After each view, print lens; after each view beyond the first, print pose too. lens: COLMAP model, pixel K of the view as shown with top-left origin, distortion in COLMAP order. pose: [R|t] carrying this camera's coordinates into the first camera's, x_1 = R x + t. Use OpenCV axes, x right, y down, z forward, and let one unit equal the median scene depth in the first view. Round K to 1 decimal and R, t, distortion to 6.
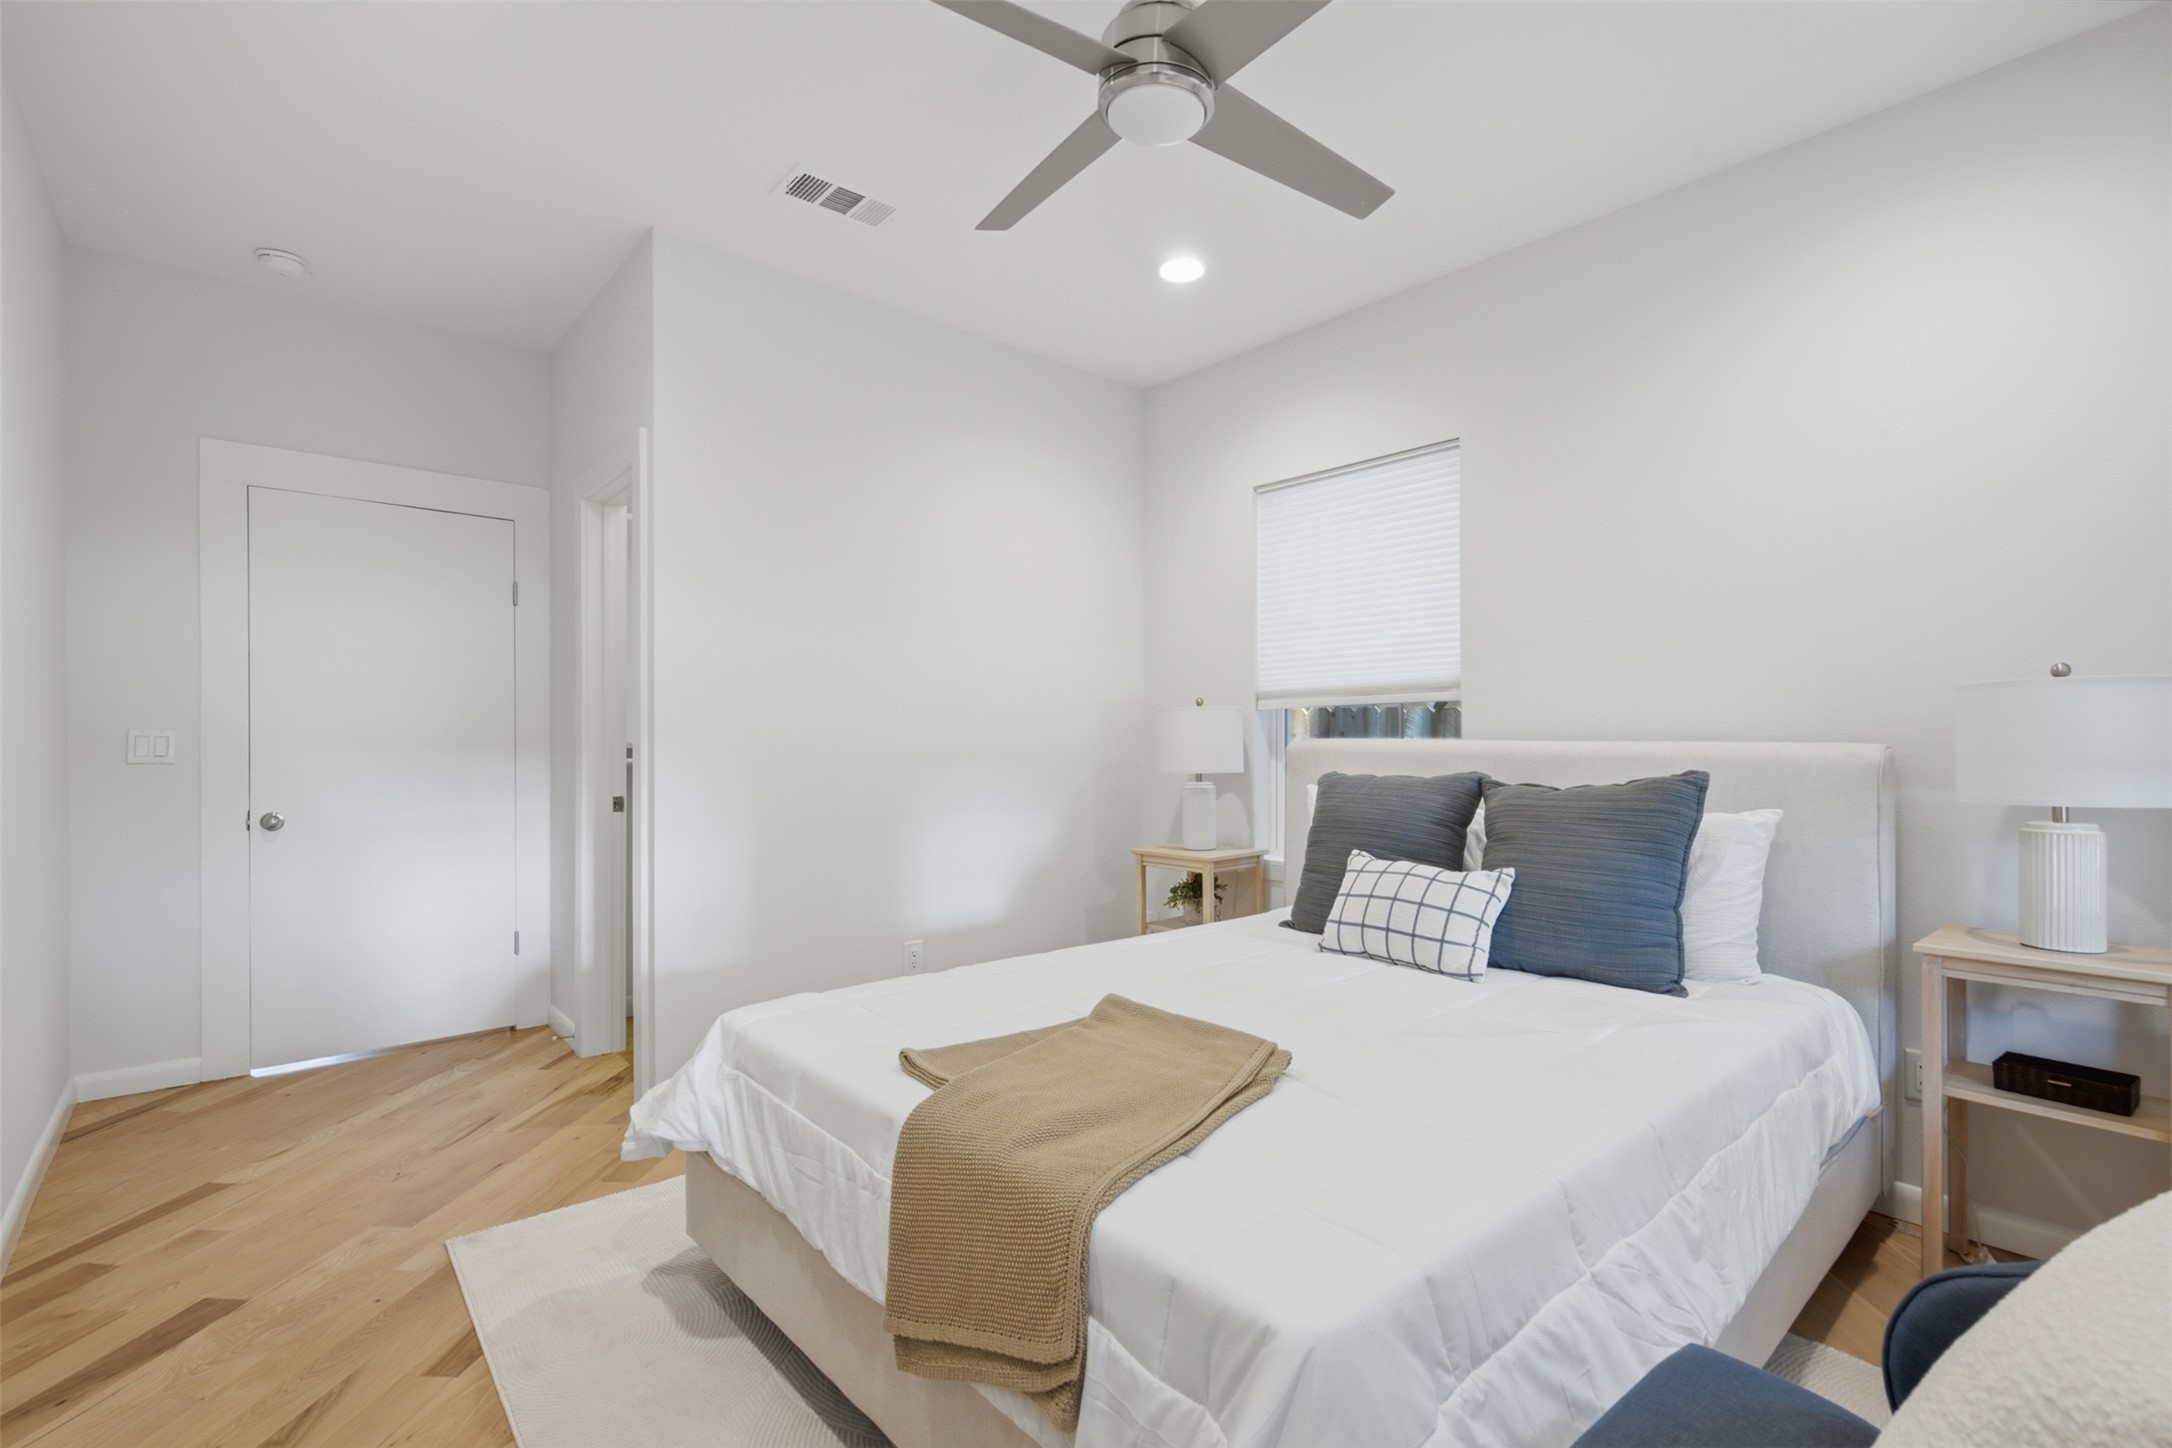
lens RADIAL K [[1012.8, 0, 1077.5], [0, 1012.8, 732.6], [0, 0, 1]] dist [0.000899, 0.000261]
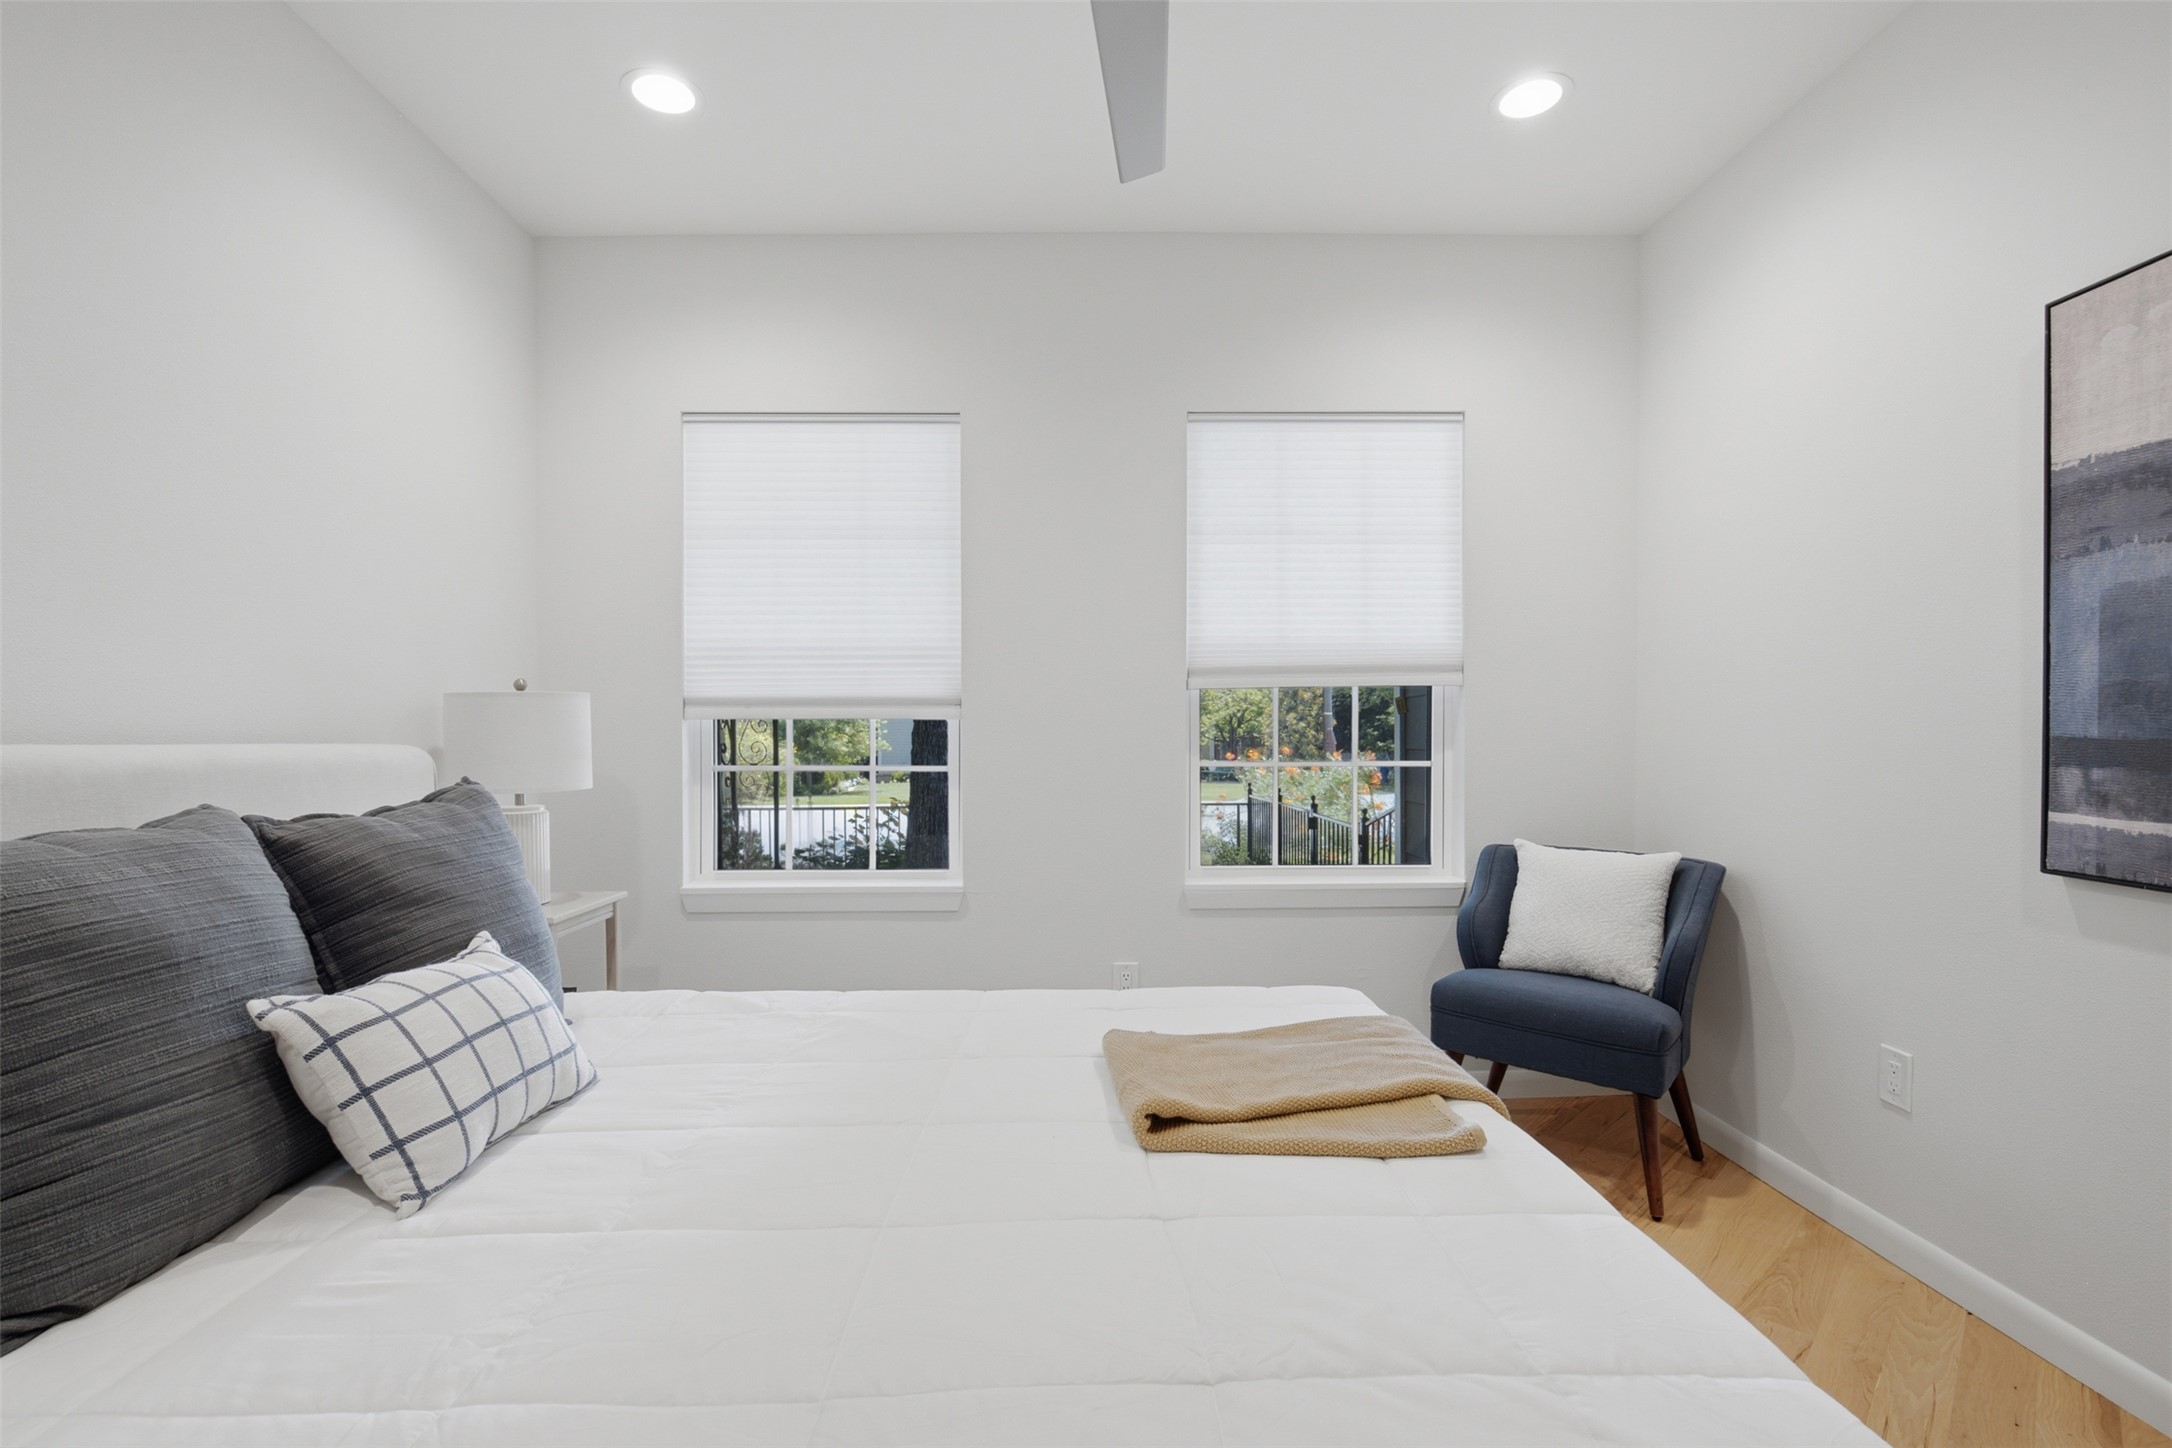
lens RADIAL K [[1012.8, 0, 1077.5], [0, 1012.8, 732.6], [0, 0, 1]] dist [0.000899, 0.000261]
pose [[0.629889, 0.001821, 0.776683, -0.282306], [-0.001498, 0.999998, -0.001130, 0.006426], [-0.776684, -0.000451, 0.629890, 0.321164]]
